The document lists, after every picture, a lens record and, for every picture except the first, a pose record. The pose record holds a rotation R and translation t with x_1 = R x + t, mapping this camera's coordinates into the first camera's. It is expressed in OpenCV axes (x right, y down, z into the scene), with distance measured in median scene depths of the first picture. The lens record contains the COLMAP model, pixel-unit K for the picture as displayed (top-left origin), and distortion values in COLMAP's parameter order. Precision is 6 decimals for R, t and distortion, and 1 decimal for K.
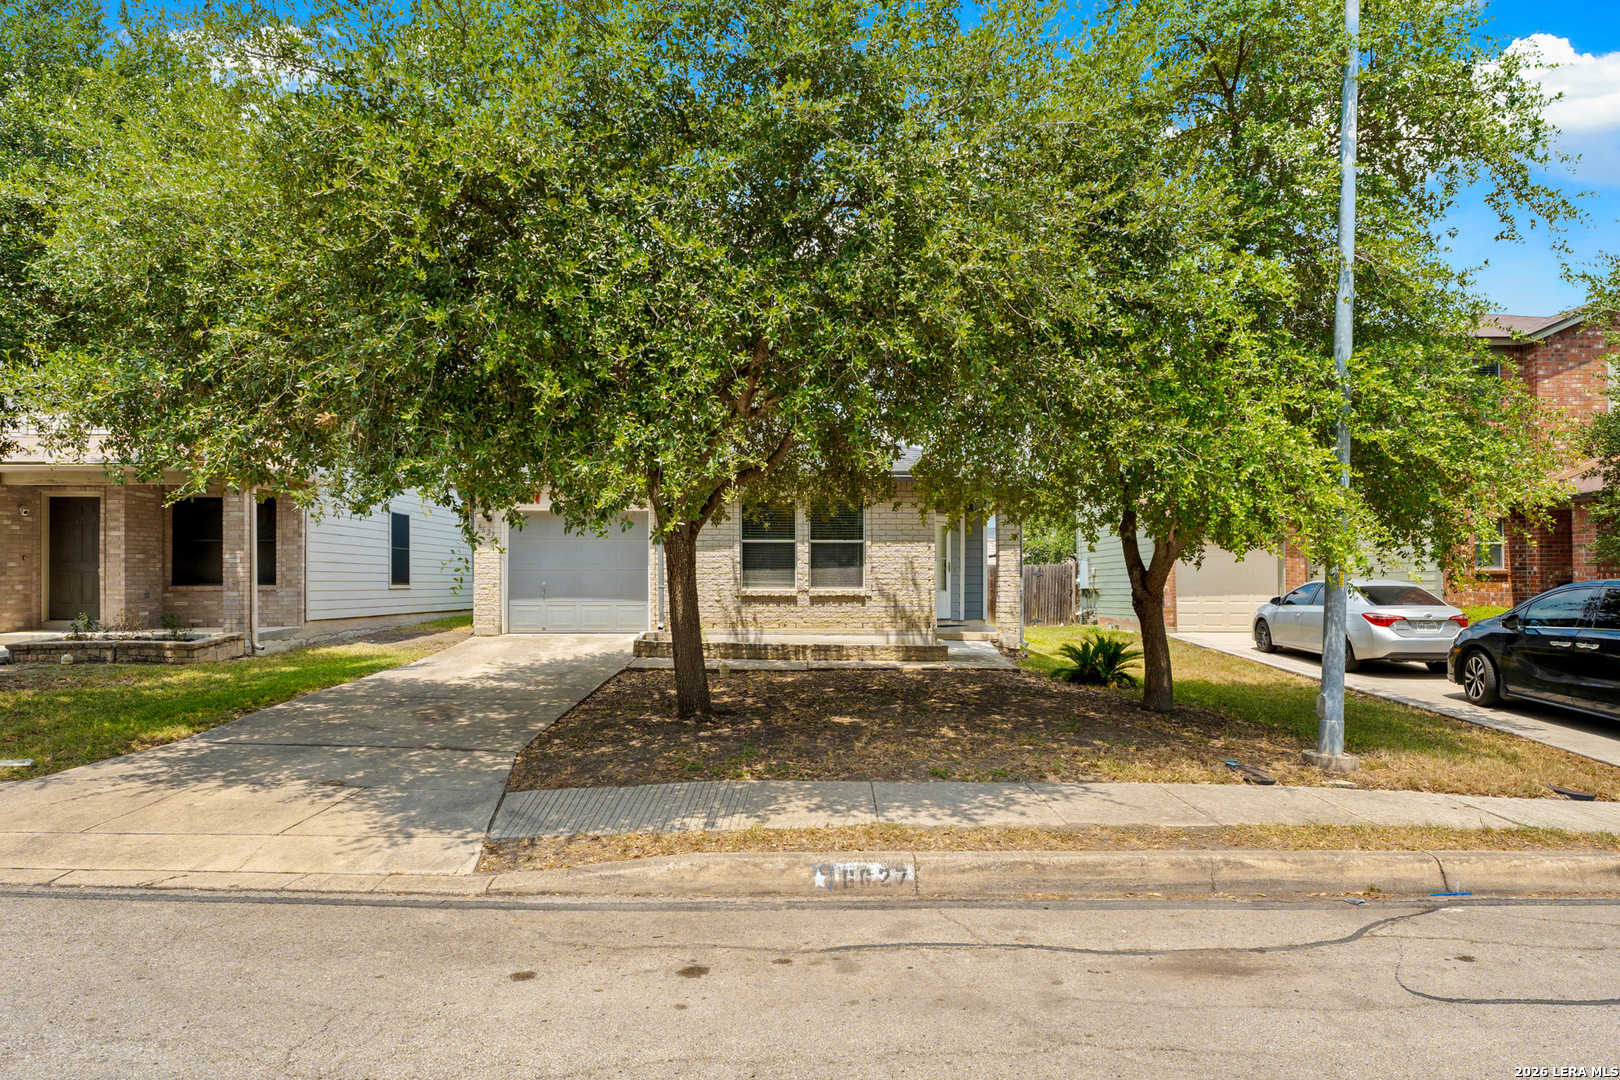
lens RADIAL K [[740.0, 0, 850.4], [0, 740.0, 596.8], [0, 0, 1]] dist [-0.002348, 0.000085]
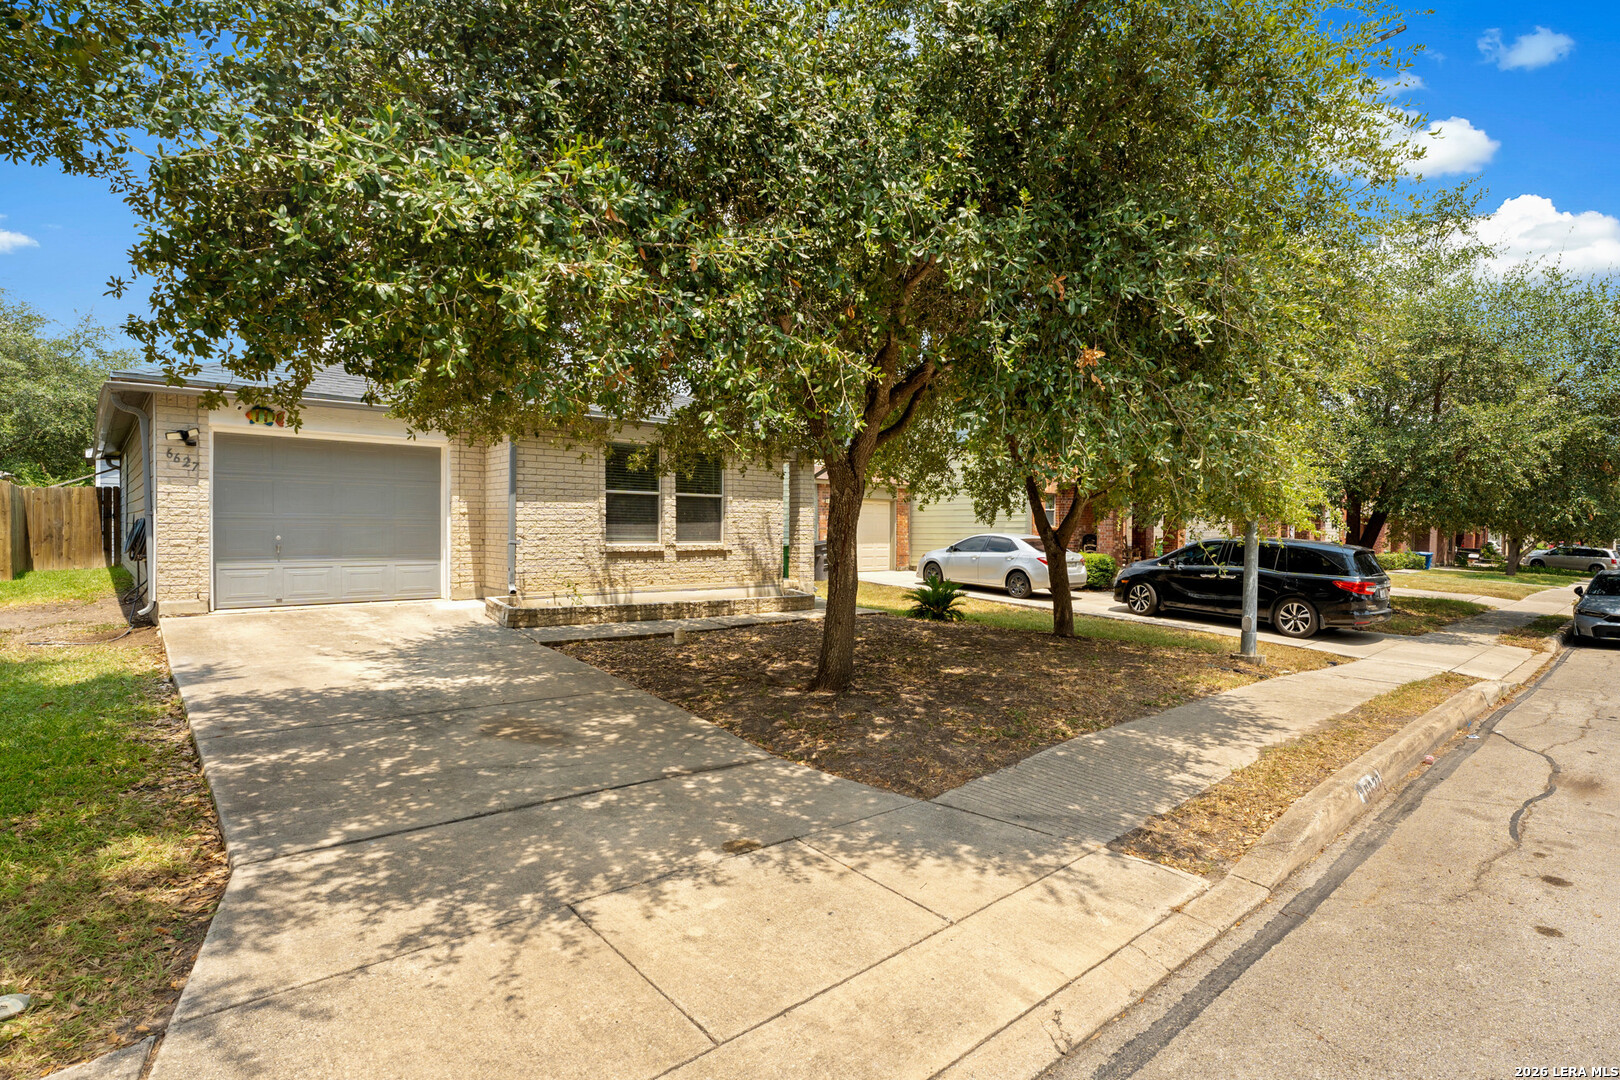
lens RADIAL K [[665.2, 0, 809.2], [0, 665.2, 537.2], [0, 0, 1]] dist [-0.001867, 0.000501]
pose [[0.809336, -0.001782, 0.587343, -0.431175], [0.005424, 0.999975, -0.004440, -0.014664], [-0.587320, 0.006779, 0.809326, 0.193742]]
